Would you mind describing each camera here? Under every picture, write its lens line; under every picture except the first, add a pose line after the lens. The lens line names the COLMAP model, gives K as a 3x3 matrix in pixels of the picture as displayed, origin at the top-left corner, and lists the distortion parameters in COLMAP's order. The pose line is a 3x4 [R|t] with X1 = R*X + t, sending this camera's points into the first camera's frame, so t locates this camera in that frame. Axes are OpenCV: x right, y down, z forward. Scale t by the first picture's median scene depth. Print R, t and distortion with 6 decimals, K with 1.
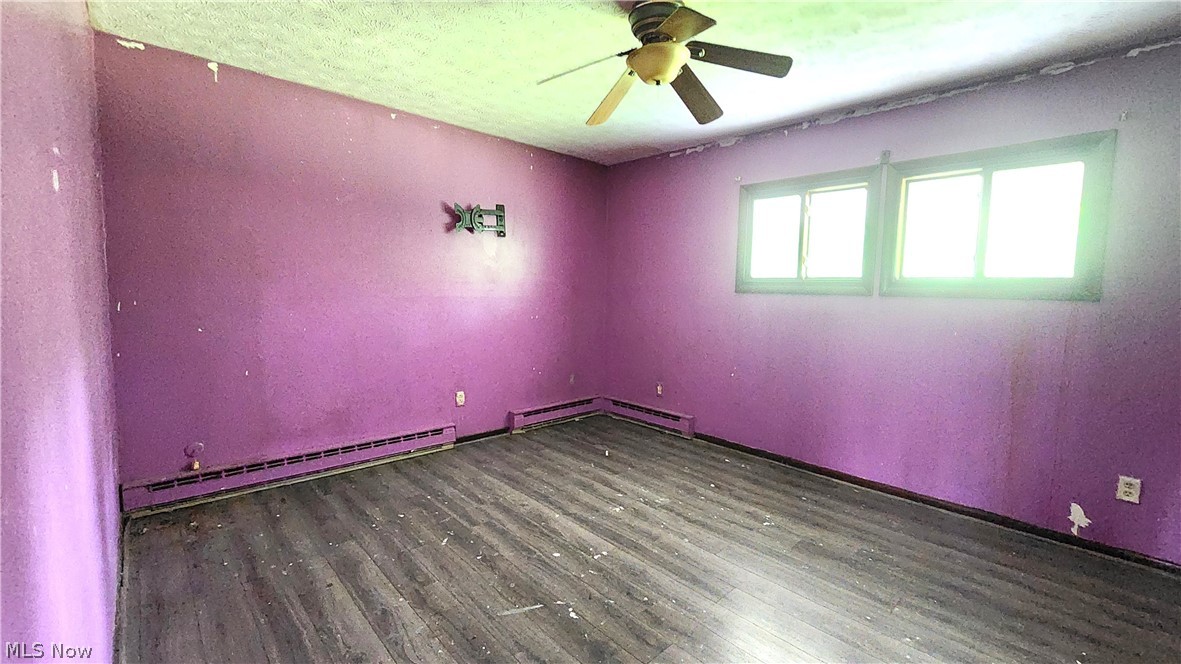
lens RADIAL K [[484.8, 0, 598.3], [0, 484.8, 330.3], [0, 0, 1]] dist [-0.003562, 0.000500]
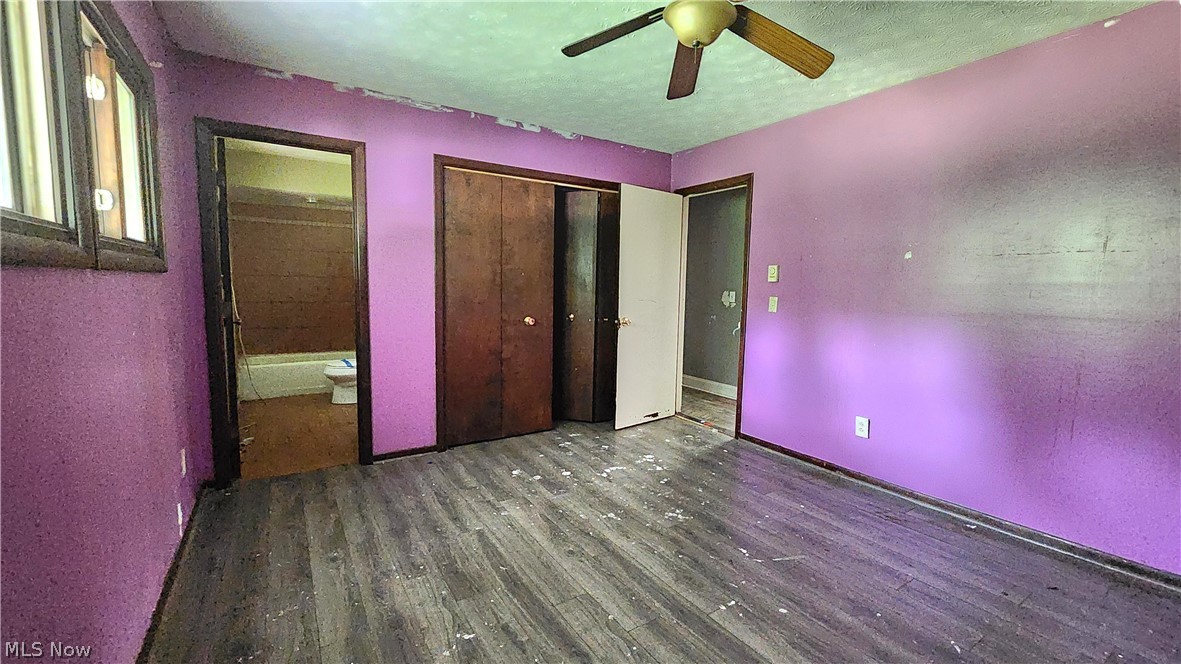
lens RADIAL K [[484.8, 0, 598.3], [0, 484.8, 330.3], [0, 0, 1]] dist [-0.003562, 0.000500]
pose [[-0.982919, -0.055861, 0.175355, 0.104329], [-0.022707, 0.982352, 0.185661, -0.145714], [-0.182631, 0.178508, -0.966841, 1.797680]]
